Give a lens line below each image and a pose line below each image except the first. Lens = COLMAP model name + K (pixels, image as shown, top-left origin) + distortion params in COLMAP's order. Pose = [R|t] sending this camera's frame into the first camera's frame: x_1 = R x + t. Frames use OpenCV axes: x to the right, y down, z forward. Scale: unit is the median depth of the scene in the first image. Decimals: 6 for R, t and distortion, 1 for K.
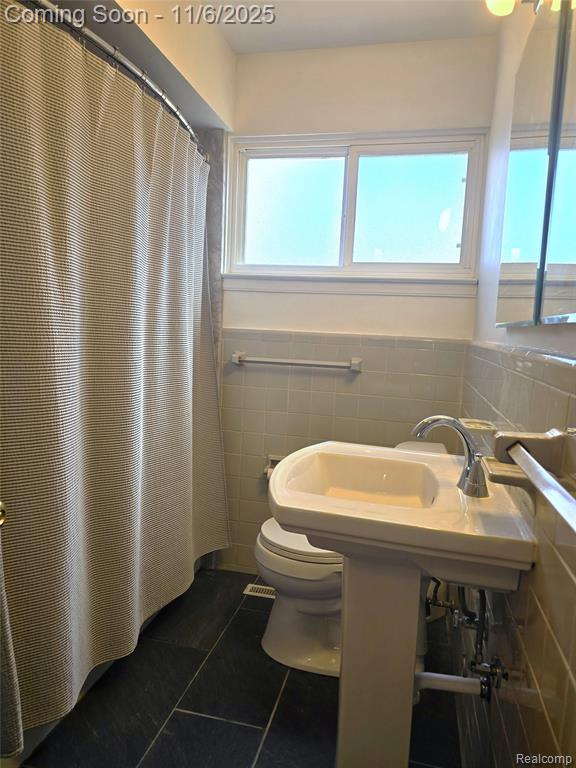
lens RADIAL K [[523.3, 0, 288.0], [0, 523.3, 384.0], [0, 0, 1]] dist [0.063277, -0.056919]
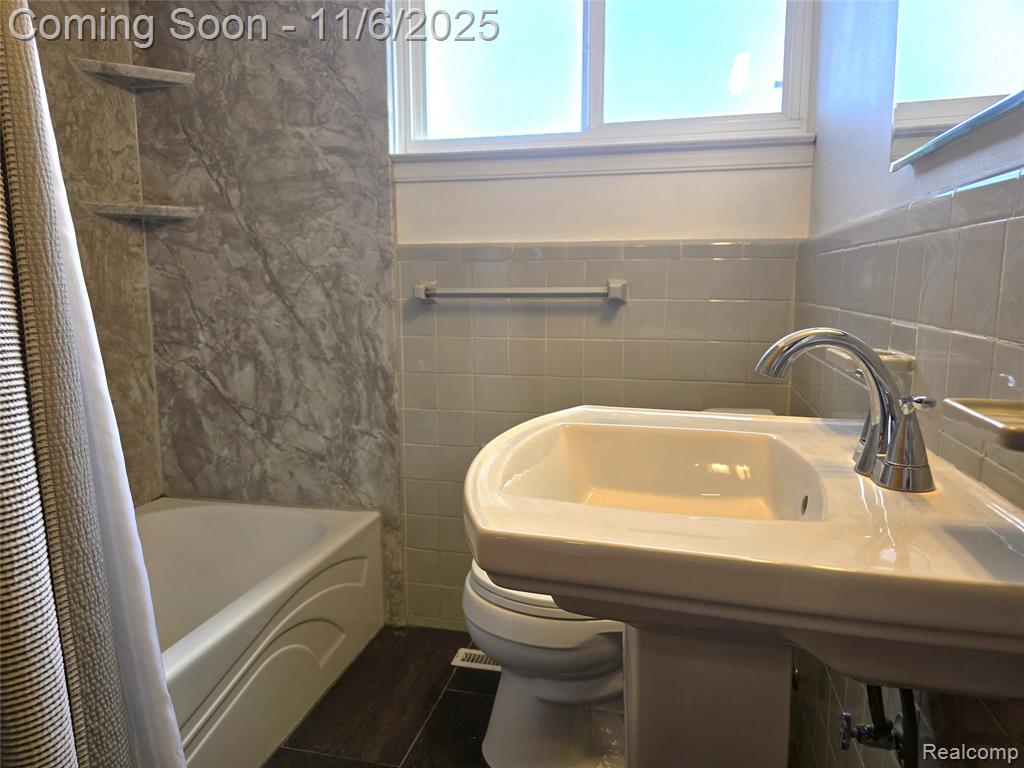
lens RADIAL K [[697.8, 0, 507.1], [0, 697.8, 384.8], [0, 0, 1]] dist [0.063277, -0.056919]
pose [[0.998872, -0.046472, -0.009768, 0.005074], [0.046784, 0.998307, 0.034570, 0.039051], [0.008145, -0.034988, 0.999355, 0.179801]]
